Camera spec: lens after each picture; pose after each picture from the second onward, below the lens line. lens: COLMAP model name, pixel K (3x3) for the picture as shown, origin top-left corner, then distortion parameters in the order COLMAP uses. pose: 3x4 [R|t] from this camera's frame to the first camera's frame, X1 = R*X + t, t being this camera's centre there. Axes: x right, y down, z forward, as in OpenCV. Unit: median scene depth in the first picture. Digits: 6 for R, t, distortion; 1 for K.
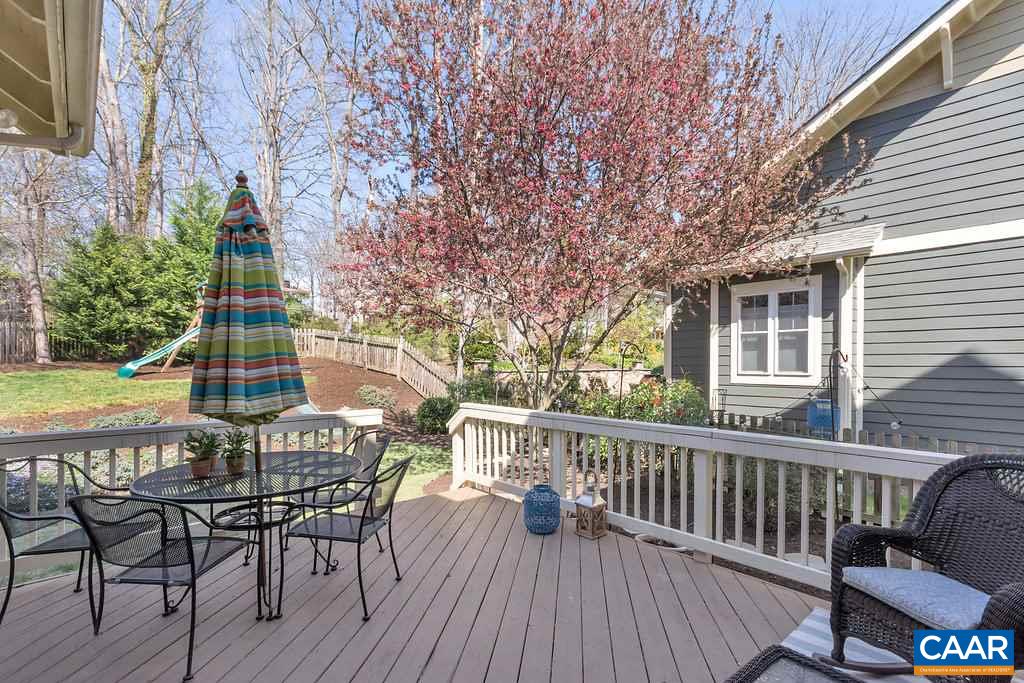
lens RADIAL K [[470.4, 0, 504.7], [0, 470.4, 357.8], [0, 0, 1]] dist [0.000444, 0.000067]
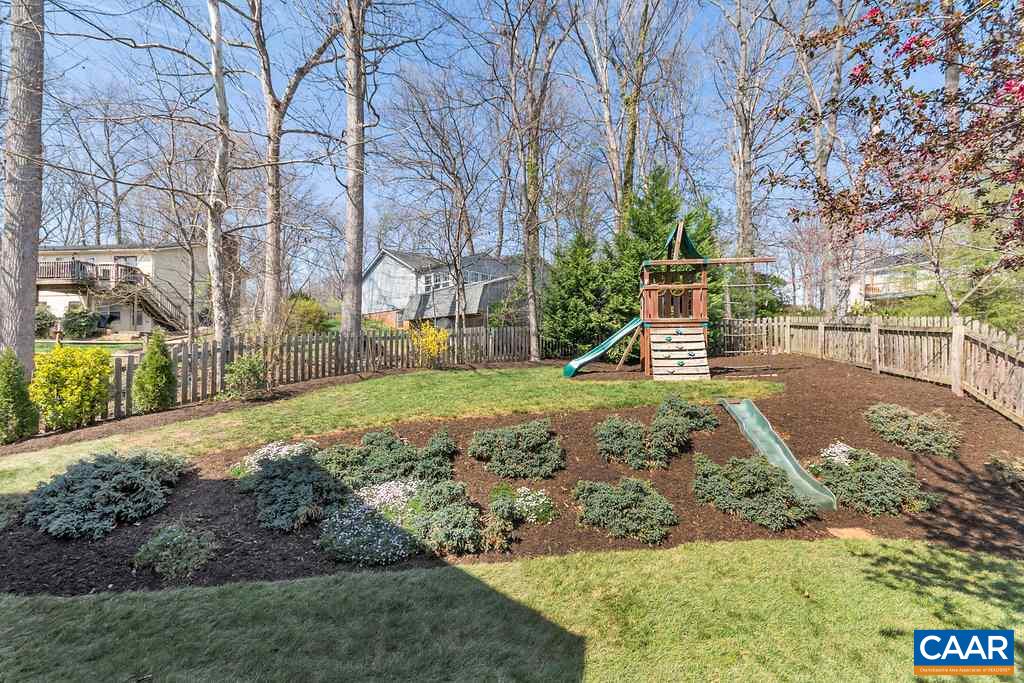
lens RADIAL K [[470.4, 0, 504.7], [0, 470.4, 357.8], [0, 0, 1]] dist [0.000444, 0.000067]
pose [[0.590904, -0.004942, -0.806727, -0.086147], [0.007751, 0.999970, -0.000449, 0.002330], [0.806705, -0.005988, 0.590925, 0.245195]]
